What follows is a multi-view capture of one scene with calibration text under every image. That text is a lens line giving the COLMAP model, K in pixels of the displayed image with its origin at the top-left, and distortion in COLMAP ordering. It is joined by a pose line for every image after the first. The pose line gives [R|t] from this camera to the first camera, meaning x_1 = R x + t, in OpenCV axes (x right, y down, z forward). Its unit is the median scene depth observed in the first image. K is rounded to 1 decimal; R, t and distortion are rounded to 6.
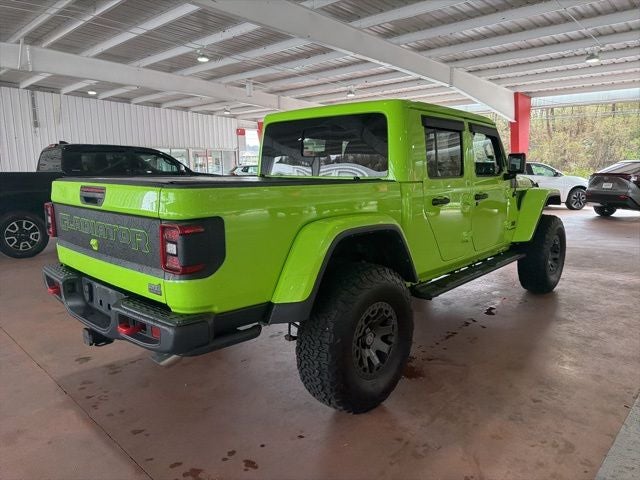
lens RADIAL K [[450.4, 0, 323.2], [0, 450.4, 244.1], [0, 0, 1]] dist [0.053231, -0.067370]
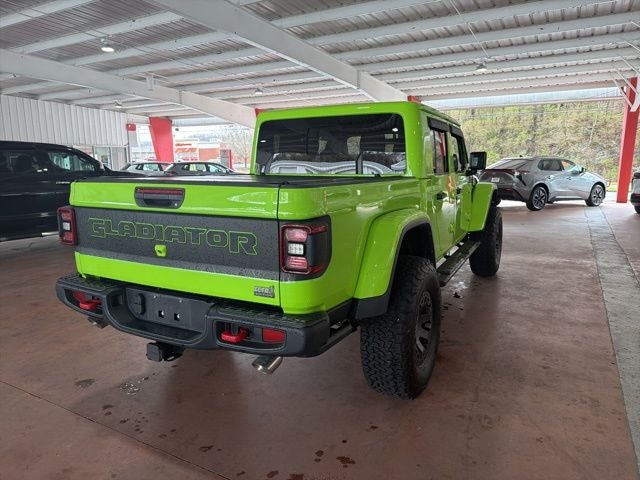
lens RADIAL K [[449.6, 0, 324.3], [0, 449.6, 236.2], [0, 0, 1]] dist [0.050001, -0.070954]
pose [[0.968055, -0.044541, 0.246748, -0.100342], [0.047260, 0.998870, -0.005103, -0.002005], [-0.246242, 0.016602, 0.969066, 0.007407]]
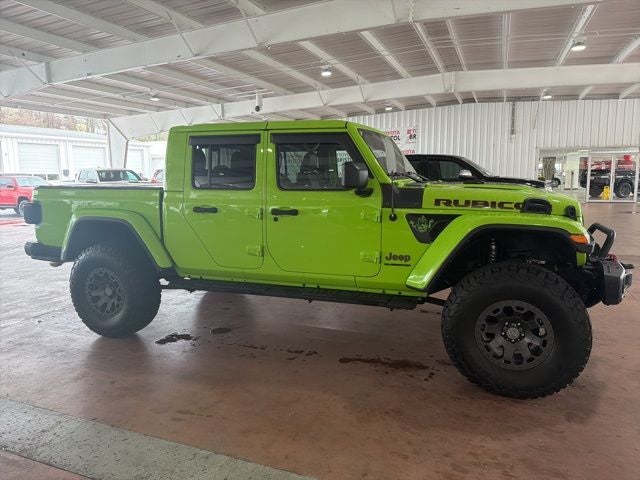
lens RADIAL K [[454.7, 0, 320.0], [0, 454.7, 240.0], [0, 0, 1]] dist [0.059503, -0.066840]
pose [[0.368958, 0.137351, -0.919241, 0.501741], [-0.147433, 0.985147, 0.088023, -0.057778], [0.917678, 0.103050, 0.383728, 0.294676]]
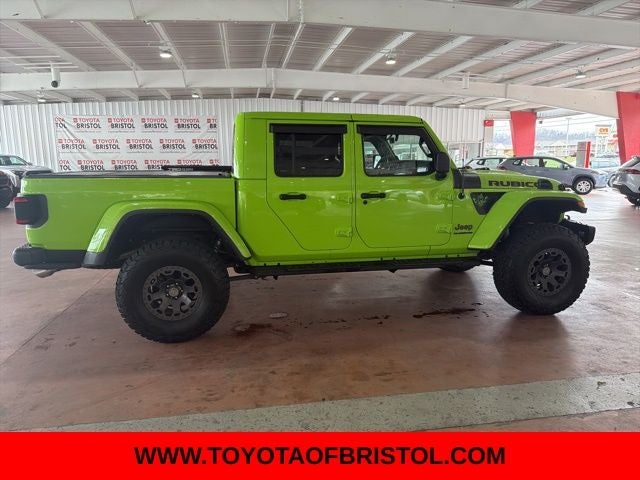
lens RADIAL K [[450.4, 0, 323.2], [0, 450.4, 244.1], [0, 0, 1]] dist [0.053231, -0.067370]
pose [[0.801905, 0.110944, -0.587060, 0.356887], [-0.100513, 0.993654, 0.050486, -0.014494], [0.588936, 0.018522, 0.807968, 0.041872]]
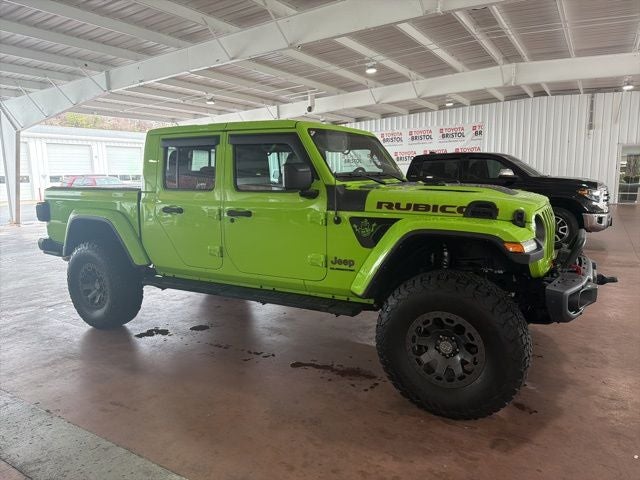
lens RADIAL K [[454.6, 0, 319.8], [0, 454.6, 244.8], [0, 0, 1]] dist [0.068050, -0.086127]
pose [[0.206984, 0.154364, -0.966090, 0.524200], [-0.150917, 0.980693, 0.124363, -0.074457], [0.966634, 0.120058, 0.226284, 0.391424]]
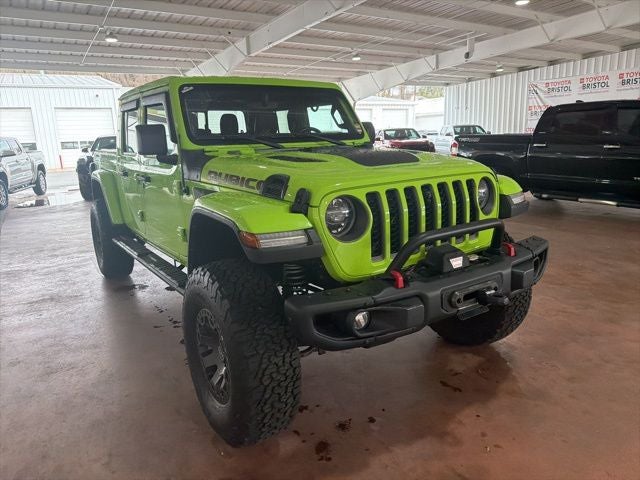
lens RADIAL K [[454.6, 0, 319.8], [0, 454.6, 244.8], [0, 0, 1]] dist [0.068050, -0.086127]
pose [[-0.239926, 0.237217, -0.941362, 0.467625], [-0.133128, 0.952485, 0.273951, -0.111716], [0.961620, 0.191050, -0.196946, 0.625600]]
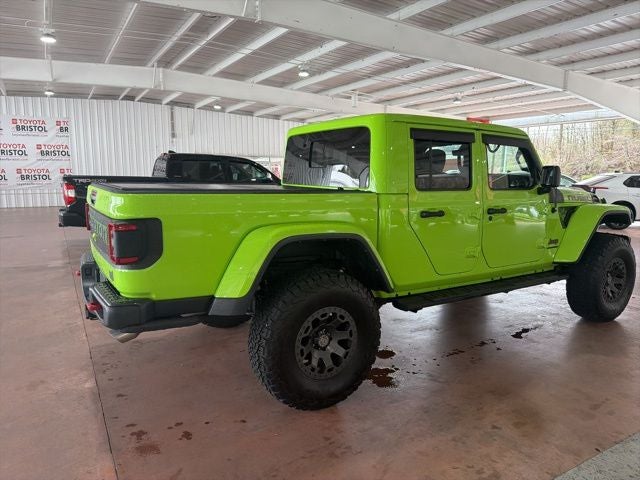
lens RADIAL K [[450.4, 0, 323.2], [0, 450.4, 244.1], [0, 0, 1]] dist [0.053231, -0.067370]
pose [[0.962499, 0.056882, -0.265256, 0.104101], [-0.061350, 0.998079, -0.008582, -0.001956], [0.264258, 0.024534, 0.964140, -0.005978]]
